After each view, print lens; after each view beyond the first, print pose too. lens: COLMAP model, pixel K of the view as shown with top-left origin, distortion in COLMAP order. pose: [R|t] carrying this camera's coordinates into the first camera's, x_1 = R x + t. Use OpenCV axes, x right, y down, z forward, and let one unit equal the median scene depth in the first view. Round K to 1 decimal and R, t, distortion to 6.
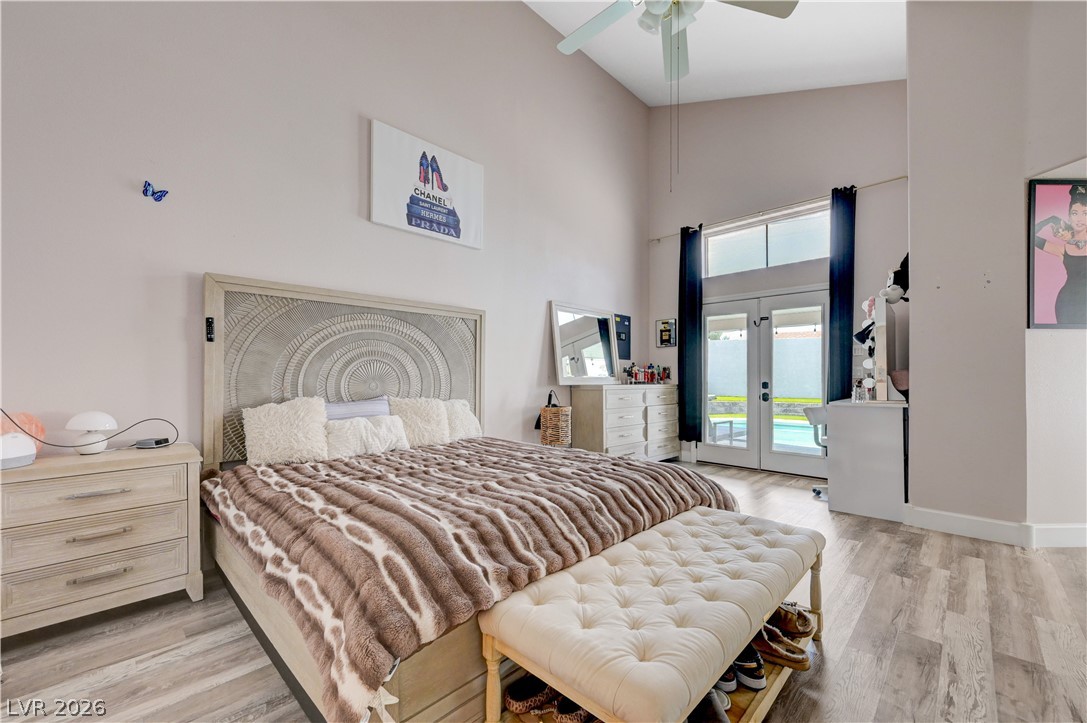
lens RADIAL K [[434.5, 0, 553.0], [0, 434.5, 372.4], [0, 0, 1]] dist [0.000139, 0.000203]
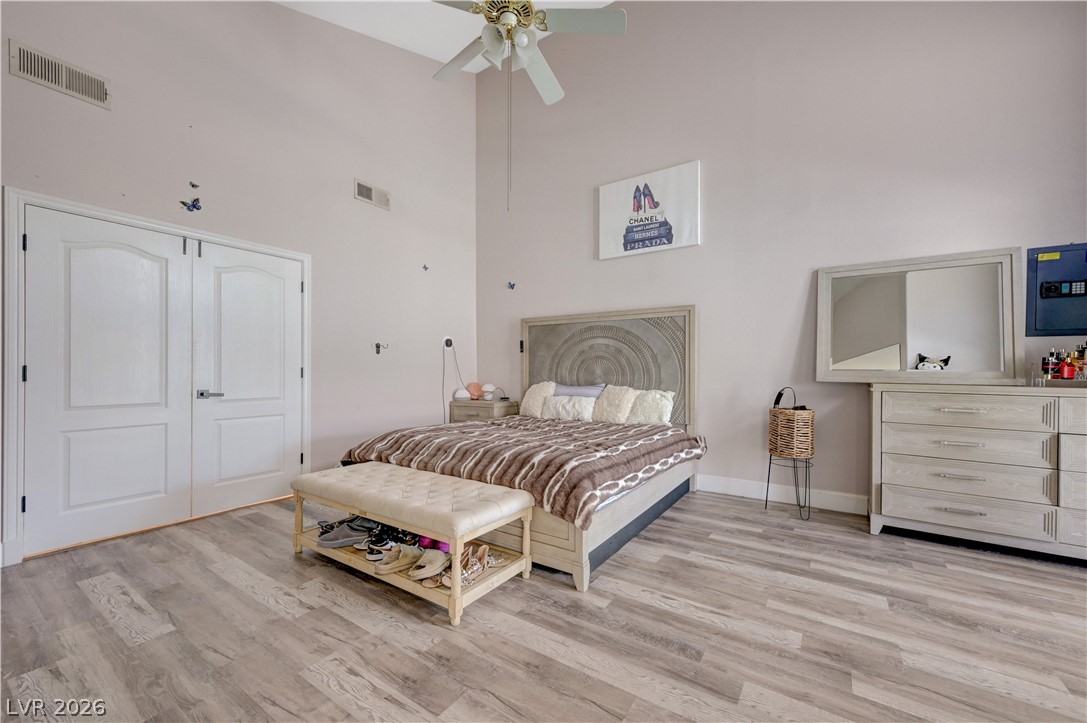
lens RADIAL K [[432.0, 0, 549.1], [0, 432.0, 369.3], [0, 0, 1]] dist [0.000336, -0.000209]
pose [[0.173870, -0.002636, -0.984765, 0.680492], [0.005729, 0.999982, -0.001666, 0.006688], [0.984752, -0.005352, 0.173882, 0.431752]]
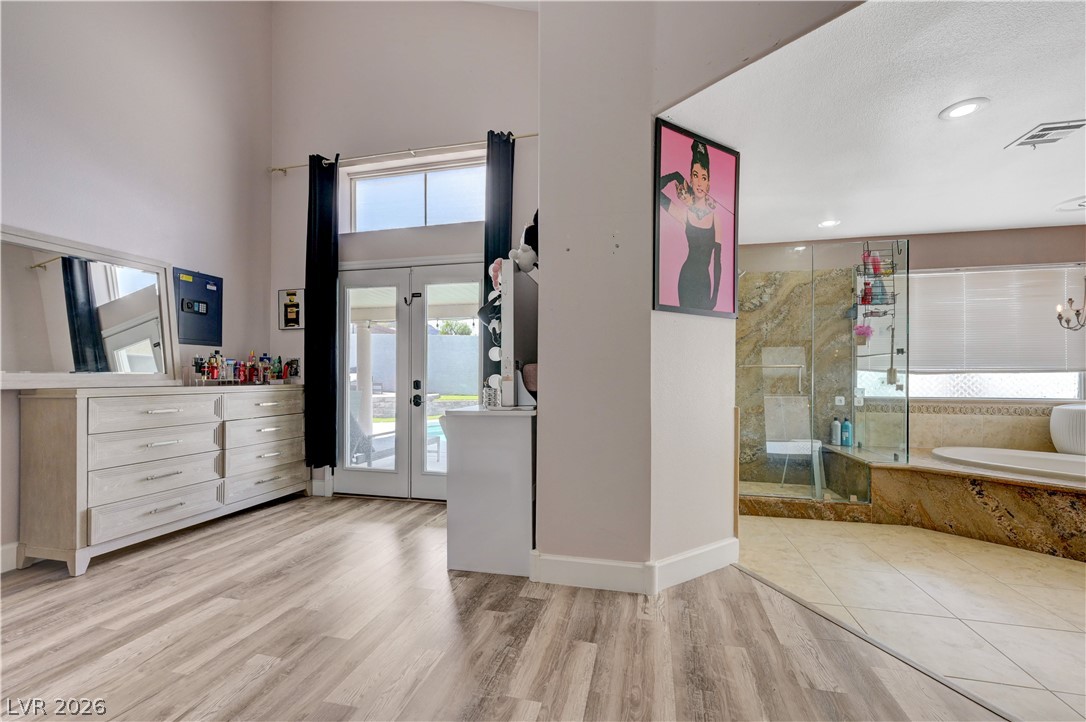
lens RADIAL K [[434.1, 0, 552.5], [0, 434.1, 371.9], [0, 0, 1]] dist [0.000139, 0.000203]
pose [[0.857874, 0.001950, 0.513857, 0.347922], [-0.004435, 0.999984, 0.003609, 0.004620], [-0.513842, -0.005375, 0.857868, 0.274853]]
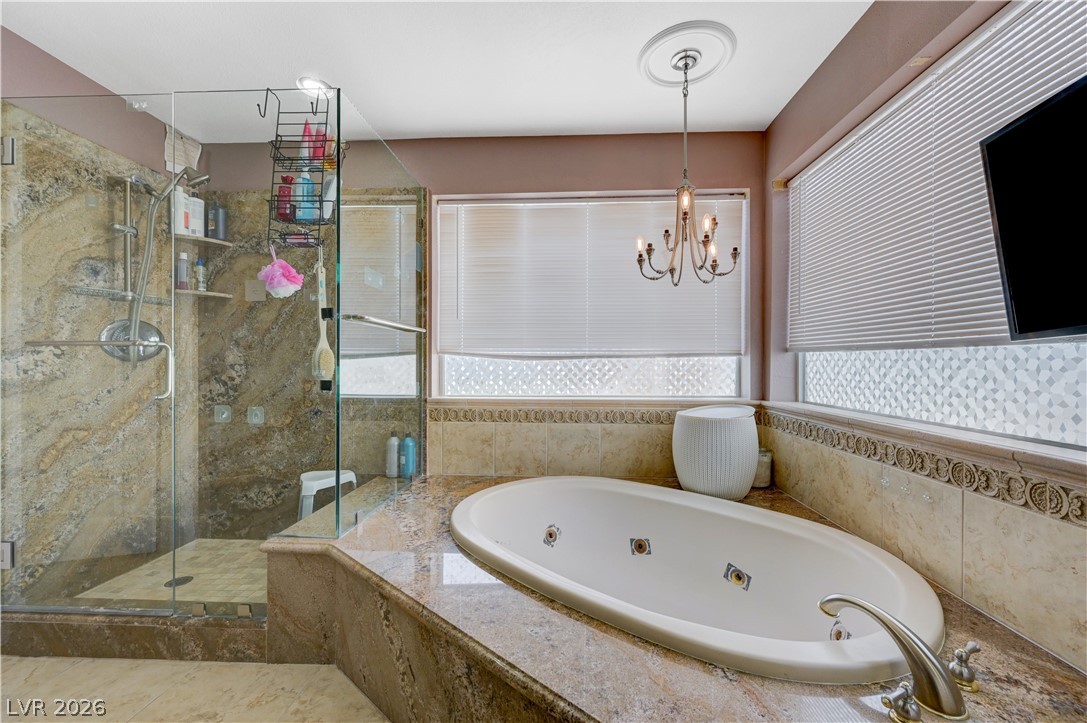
lens RADIAL K [[433.1, 0, 537.8], [0, 433.1, 366.1], [0, 0, 1]] dist [-0.000668, -0.000042]
pose [[0.755103, -0.007571, 0.655563, 1.115800], [-0.003212, 0.999879, 0.015247, 0.008496], [-0.655599, -0.013618, 0.754987, 0.211530]]
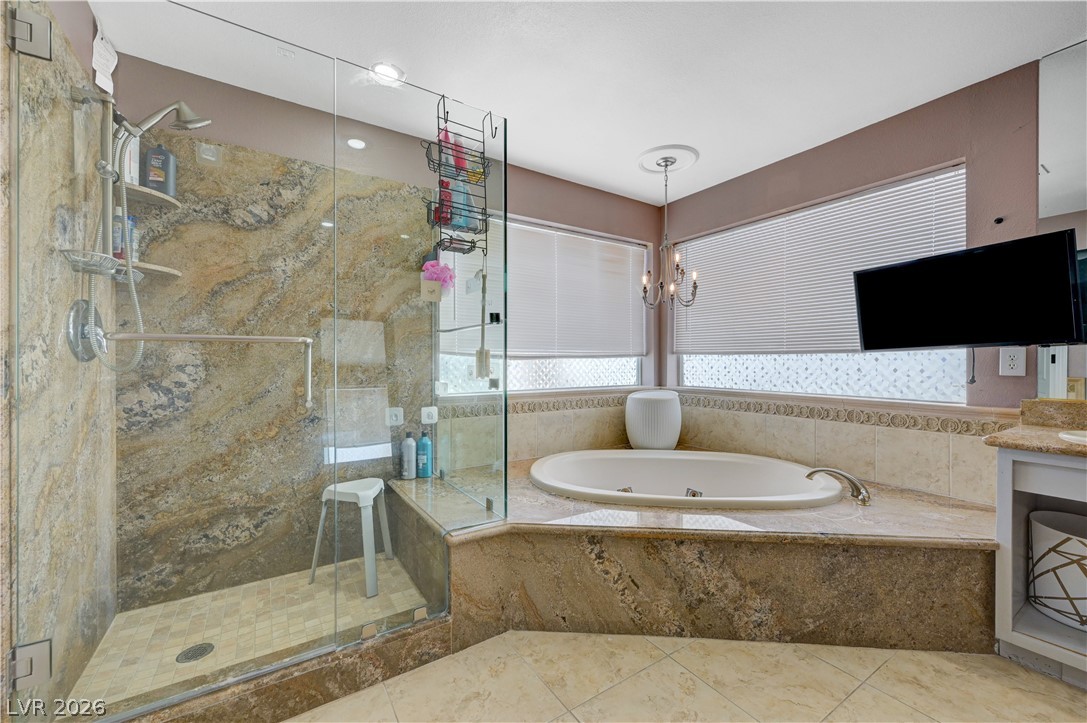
lens RADIAL K [[434.7, 0, 550.8], [0, 434.7, 364.1], [0, 0, 1]] dist [-0.001117, -0.000137]
pose [[0.215172, -0.010721, 0.976517, 0.840655], [-0.005229, 0.999913, 0.012130, 0.007968], [-0.976562, -0.007717, 0.215097, 0.462771]]
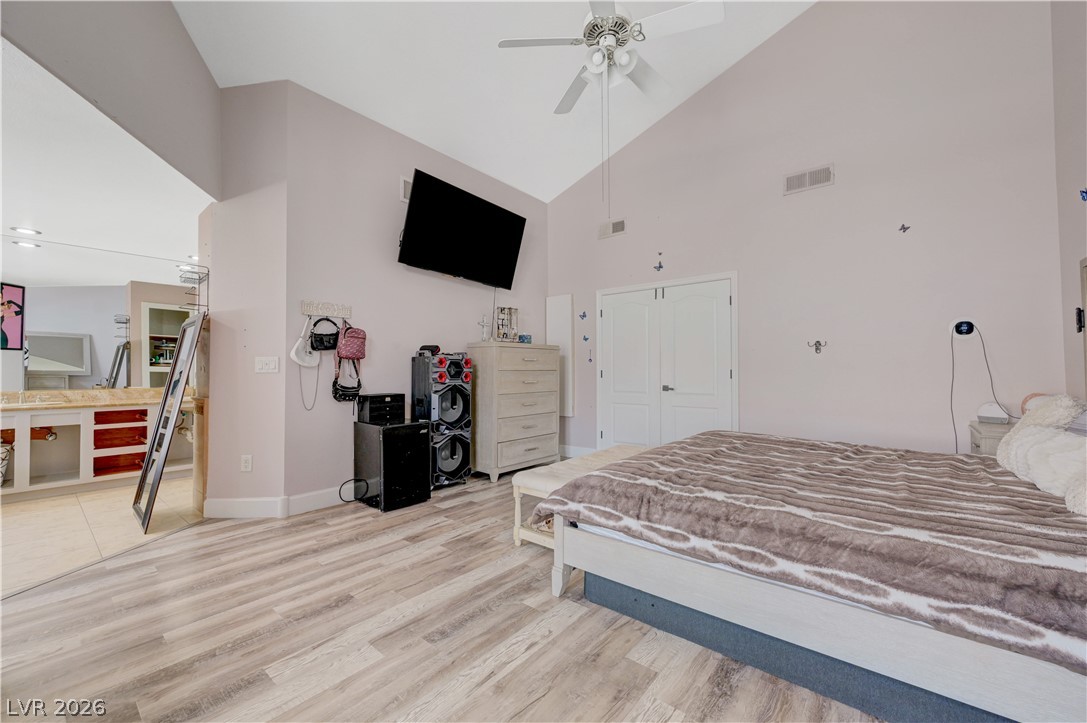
lens RADIAL K [[426.9, 0, 543.5], [0, 426.9, 361.5], [0, 0, 1]] dist [0.000436, -0.000054]
pose [[-0.997726, -0.001486, -0.067379, 0.256948], [0.000774, 0.999438, -0.033504, 0.011985], [0.067391, -0.033480, -0.997165, 1.029857]]
